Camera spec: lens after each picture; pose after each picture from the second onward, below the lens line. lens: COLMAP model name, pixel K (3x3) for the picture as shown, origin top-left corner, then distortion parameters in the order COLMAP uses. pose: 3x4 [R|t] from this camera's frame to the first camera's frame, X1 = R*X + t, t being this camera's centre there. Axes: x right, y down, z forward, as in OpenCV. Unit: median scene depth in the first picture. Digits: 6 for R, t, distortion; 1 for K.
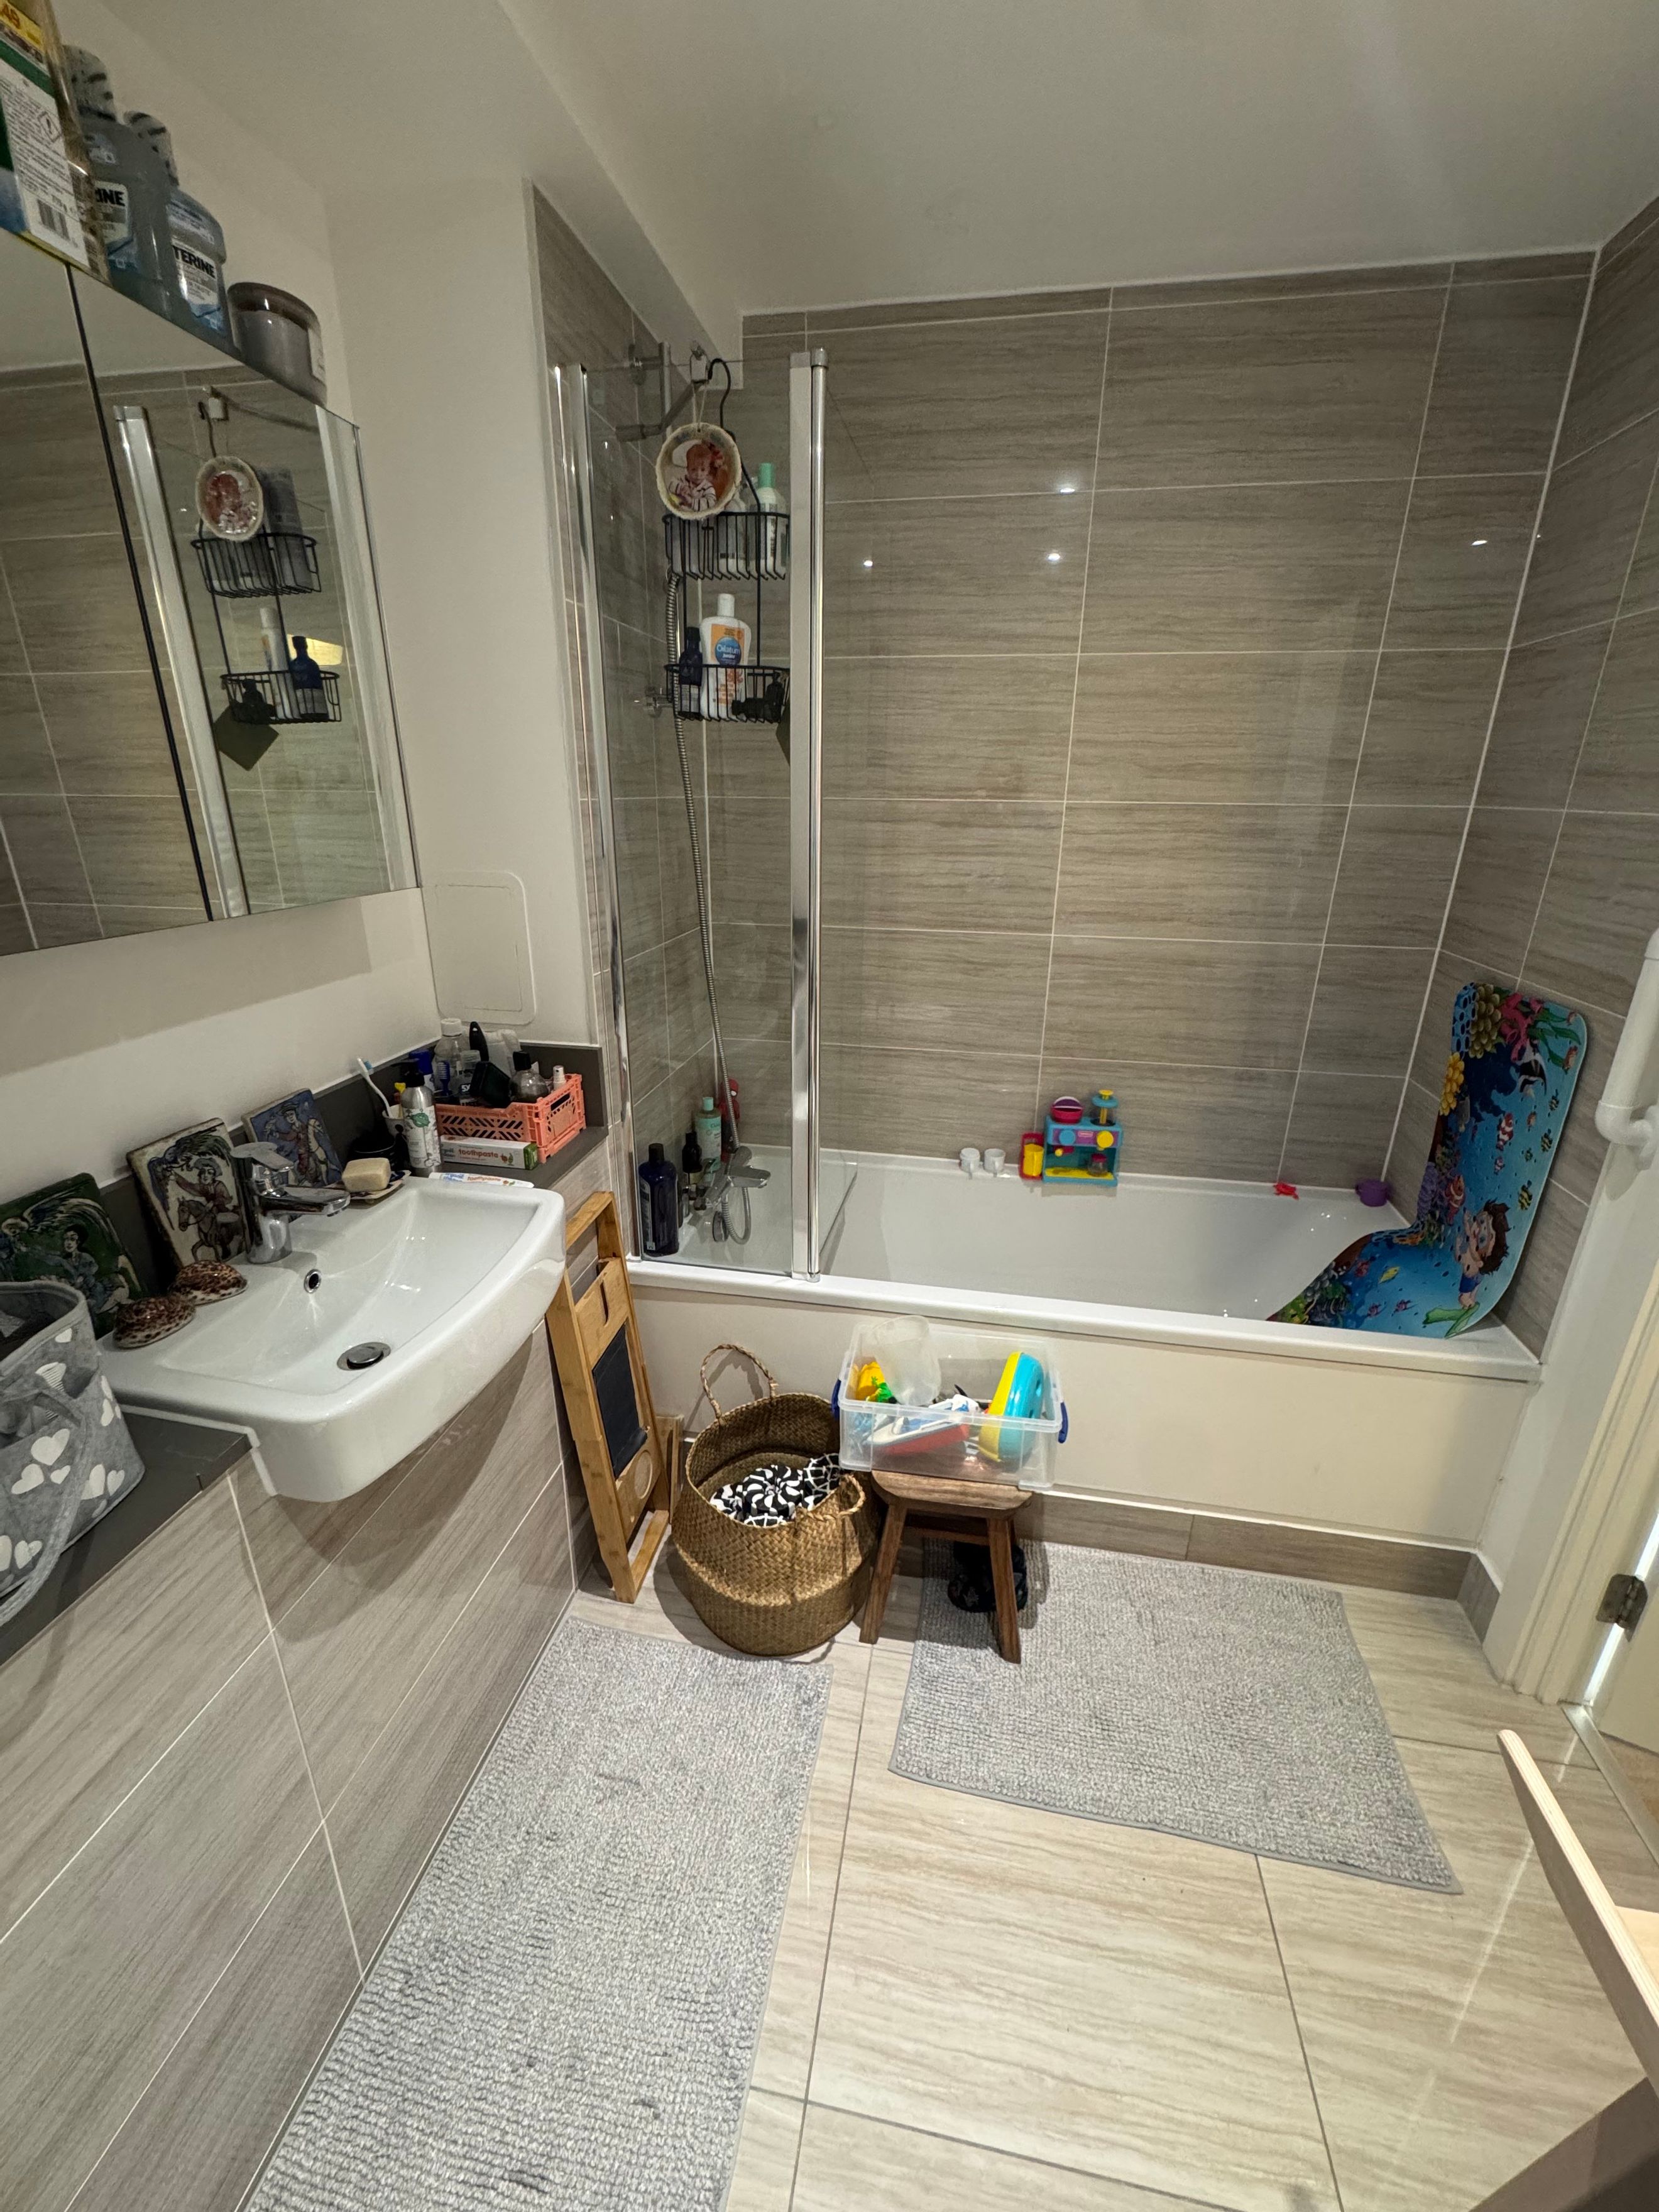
lens RADIAL K [[893.2, 0, 829.5], [0, 893.2, 1106.0], [0, 0, 1]] dist [-0.001495, -0.000500]
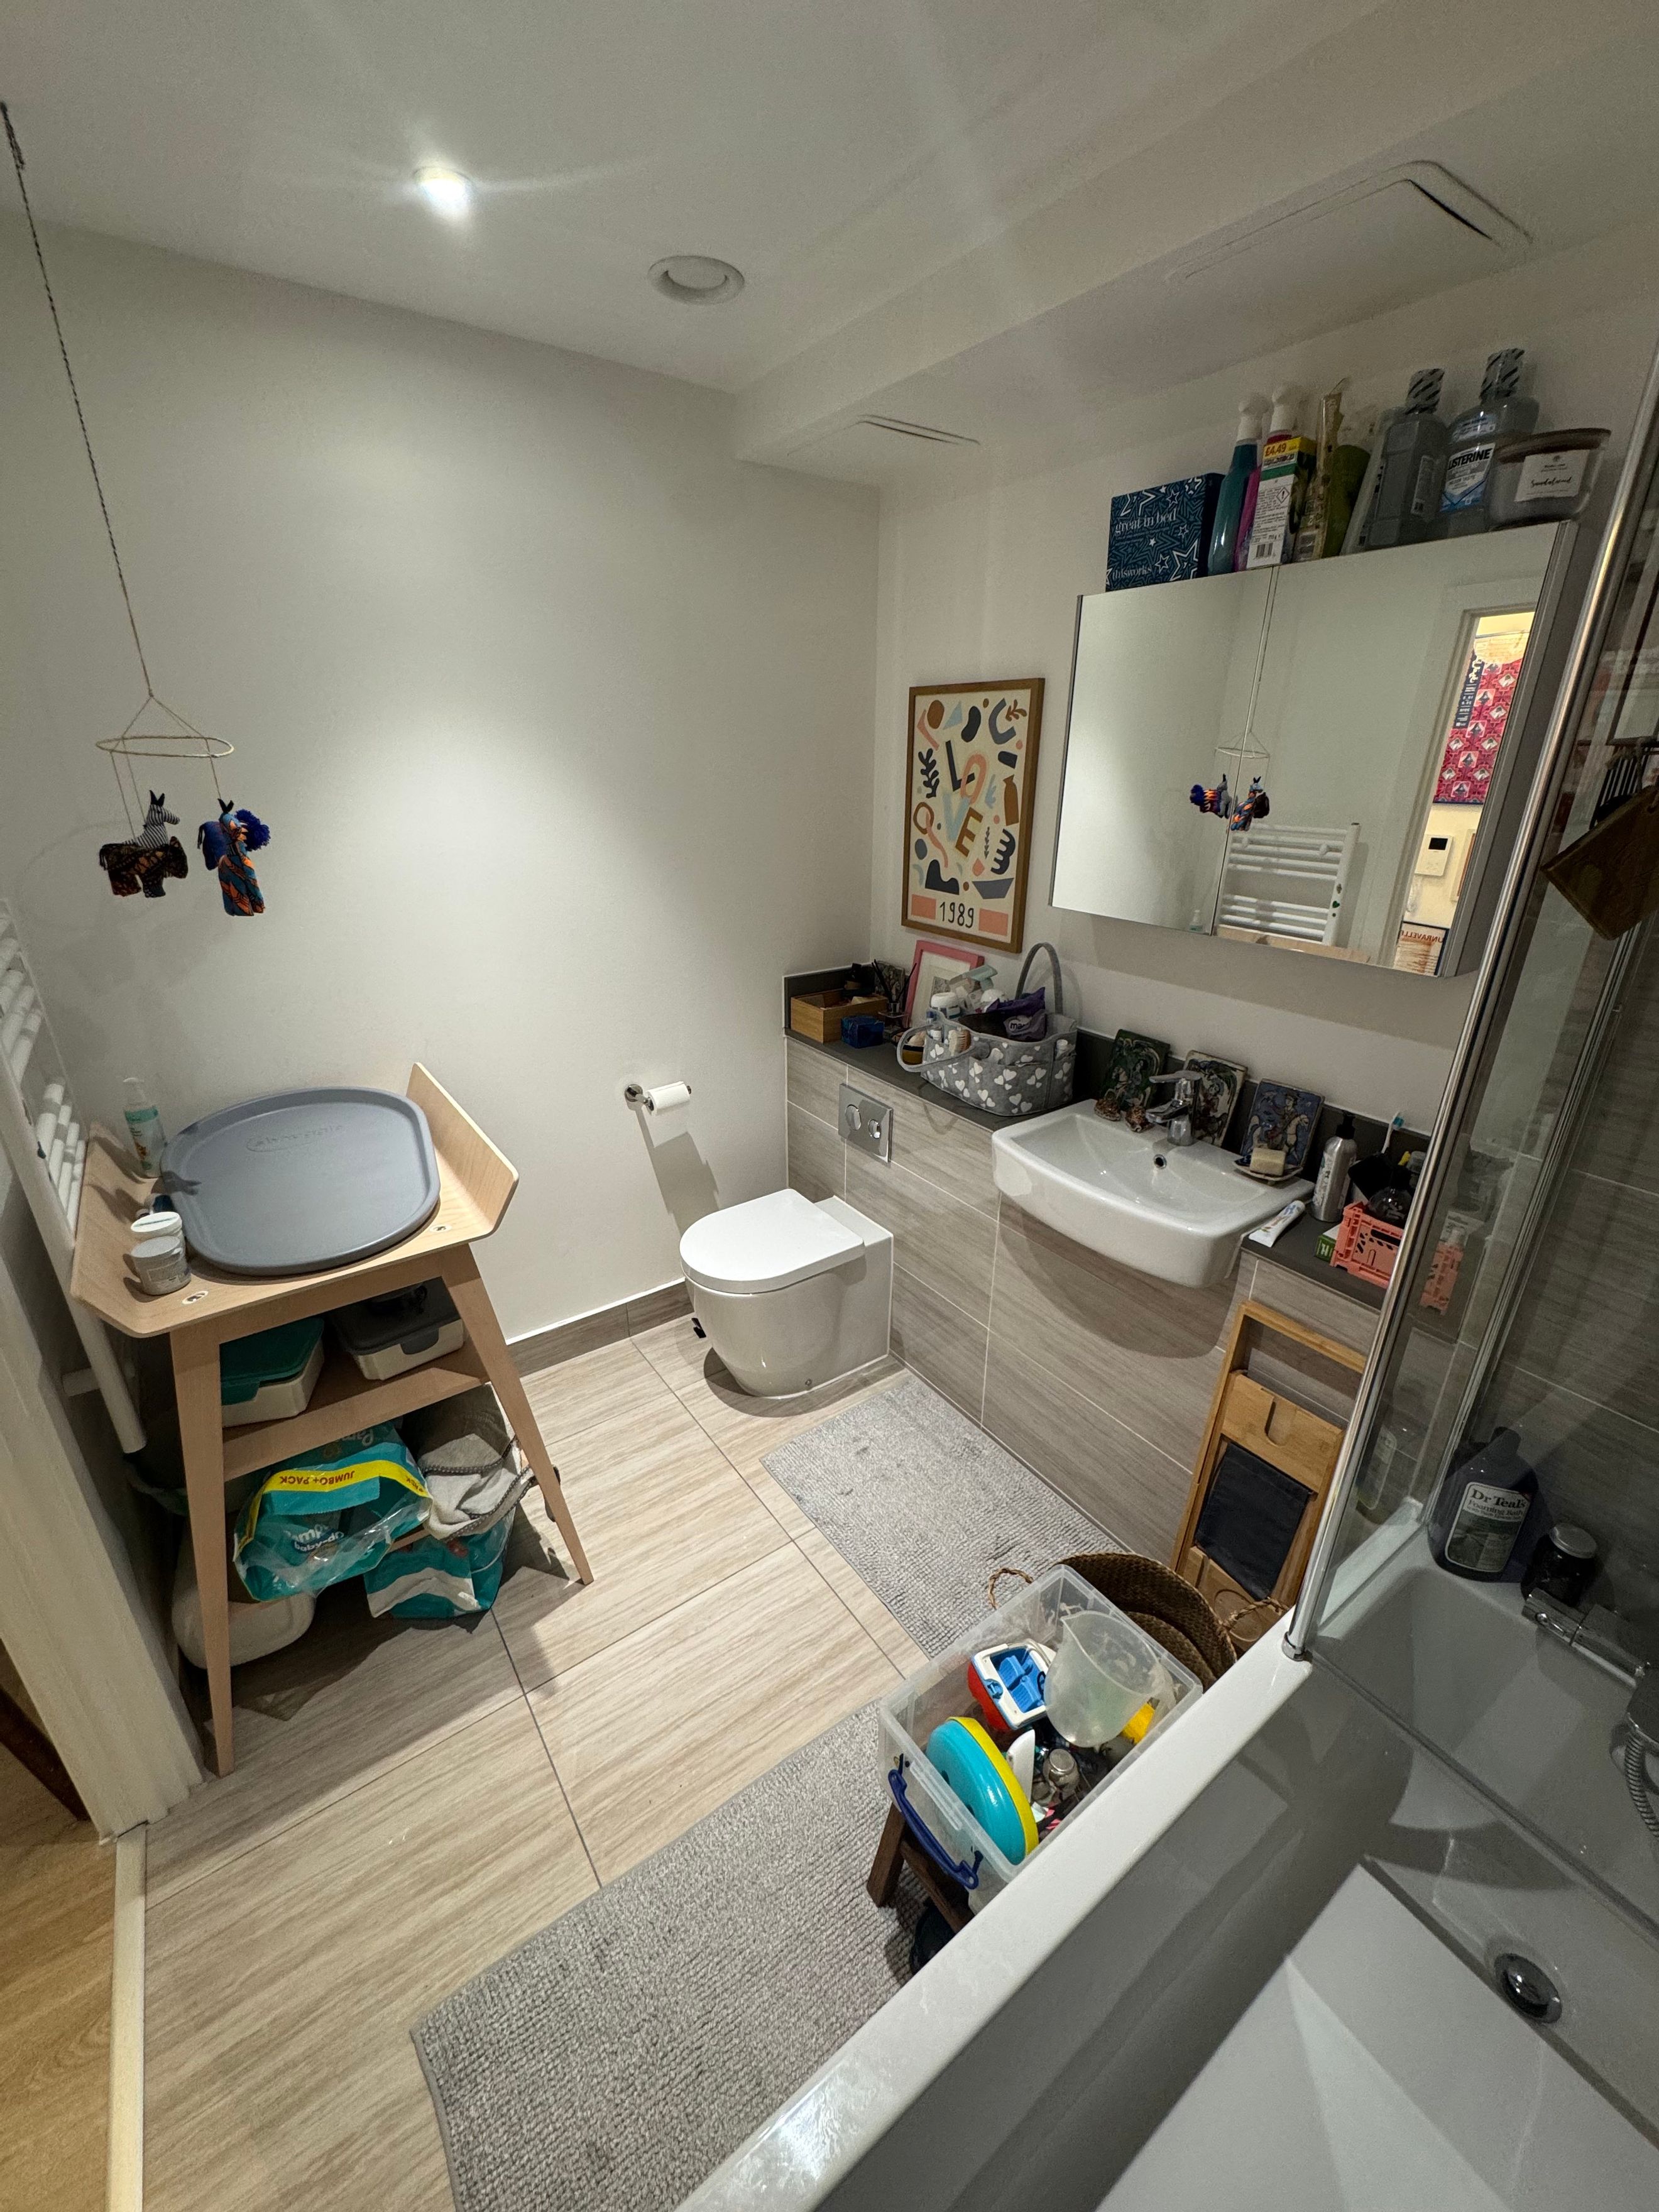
lens RADIAL K [[893.2, 0, 829.5], [0, 893.2, 1106.0], [0, 0, 1]] dist [-0.001495, -0.000500]
pose [[-0.695412, 0.256707, -0.671195, 0.946125], [-0.253743, 0.786135, 0.563565, -0.684835], [0.672321, 0.562222, -0.481550, 1.447774]]
